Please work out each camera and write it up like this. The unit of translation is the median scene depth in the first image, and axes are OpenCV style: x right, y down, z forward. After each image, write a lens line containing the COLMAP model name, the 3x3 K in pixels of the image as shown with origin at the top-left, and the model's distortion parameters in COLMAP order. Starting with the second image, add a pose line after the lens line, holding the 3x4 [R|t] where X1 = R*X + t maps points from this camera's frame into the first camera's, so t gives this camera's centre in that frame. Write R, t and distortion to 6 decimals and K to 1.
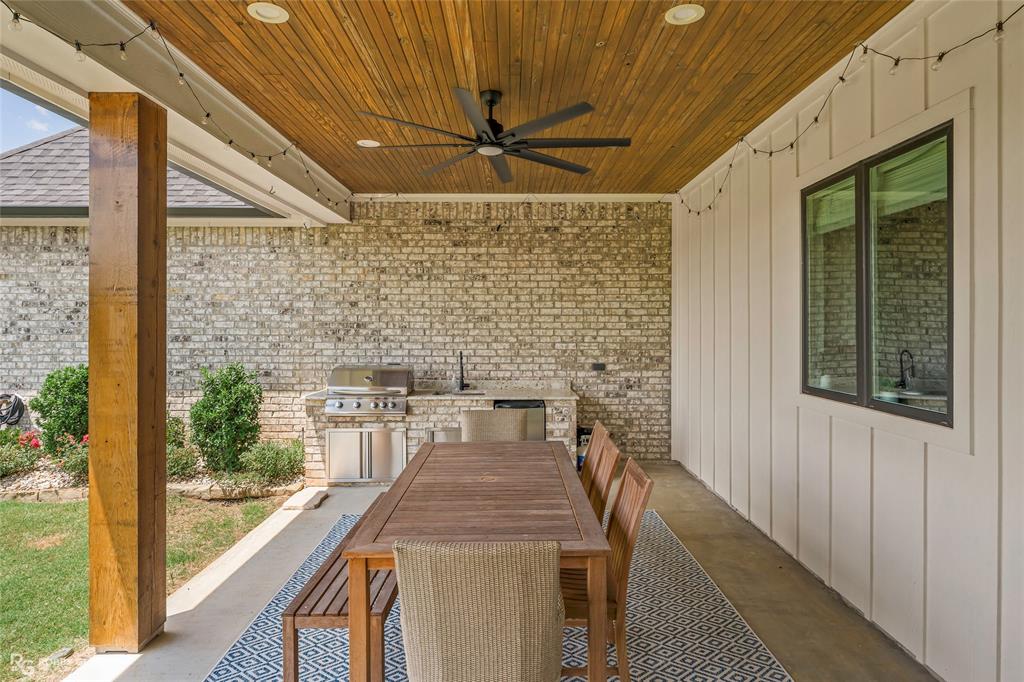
lens RADIAL K [[592.4, 0, 512.2], [0, 592.4, 326.4], [0, 0, 1]] dist [-0.001256, 0.000732]
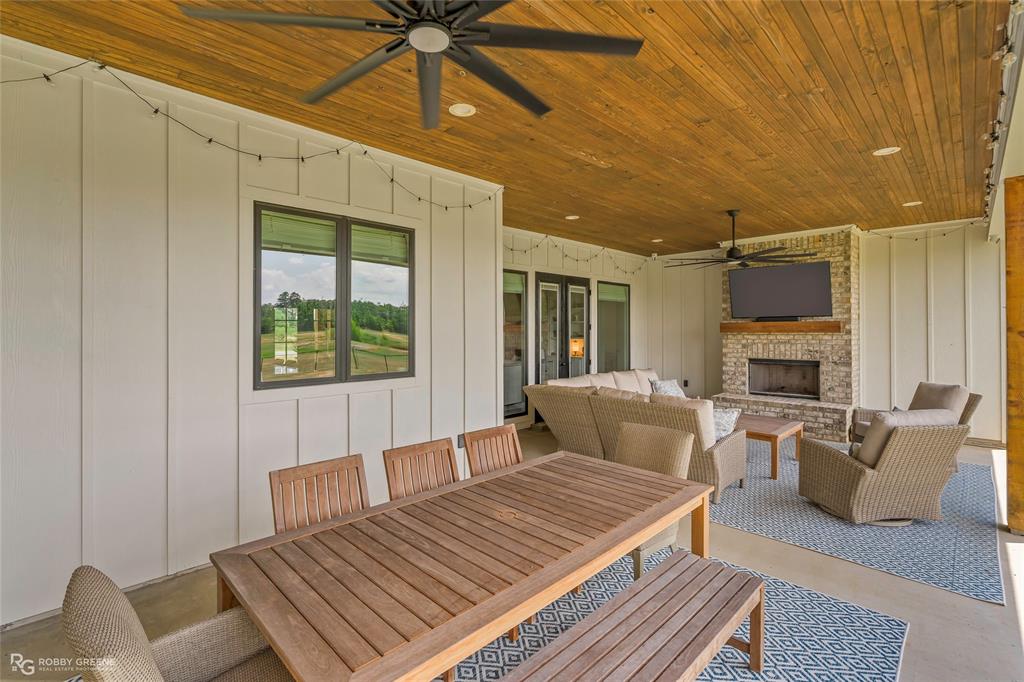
lens RADIAL K [[464.4, 0, 513.4], [0, 464.4, 330.5], [0, 0, 1]] dist [-0.012514, -0.000401]
pose [[-0.707515, -0.005032, 0.706681, -0.244400], [0.000148, 0.999974, 0.007270, -0.001412], [-0.706699, 0.005248, -0.707495, 0.710097]]
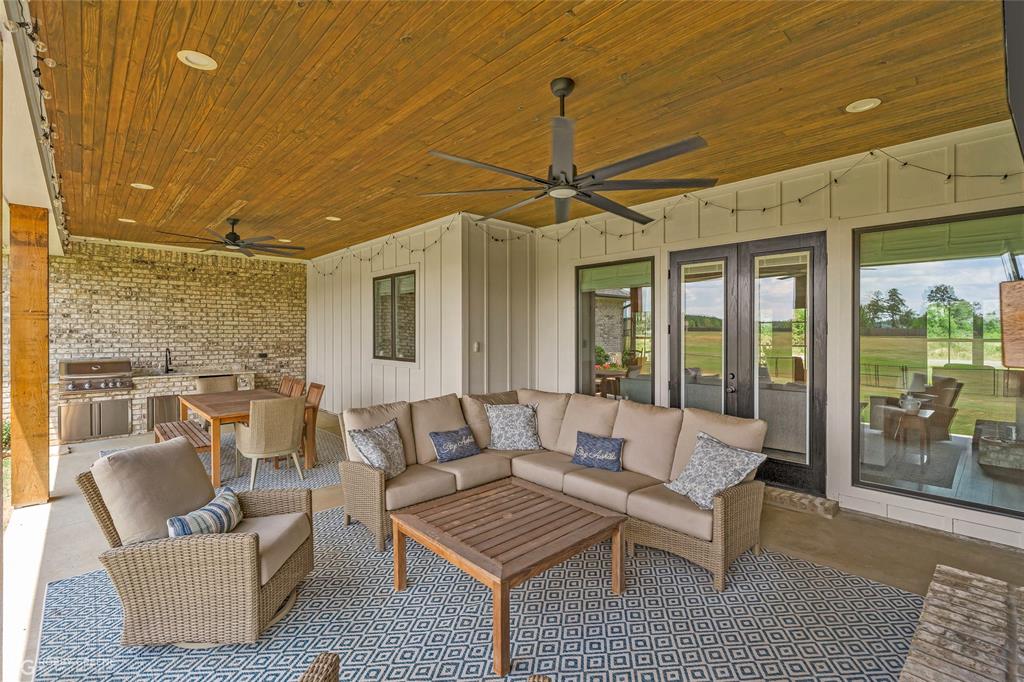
lens RADIAL K [[464.4, 0, 513.8], [0, 464.4, 335.4], [0, 0, 1]] dist [-0.012514, -0.000401]
pose [[0.732576, -0.003617, 0.680676, -0.234615], [-0.000189, 0.999985, 0.005517, 0.002201], [-0.680685, -0.004171, 0.732564, -0.481220]]
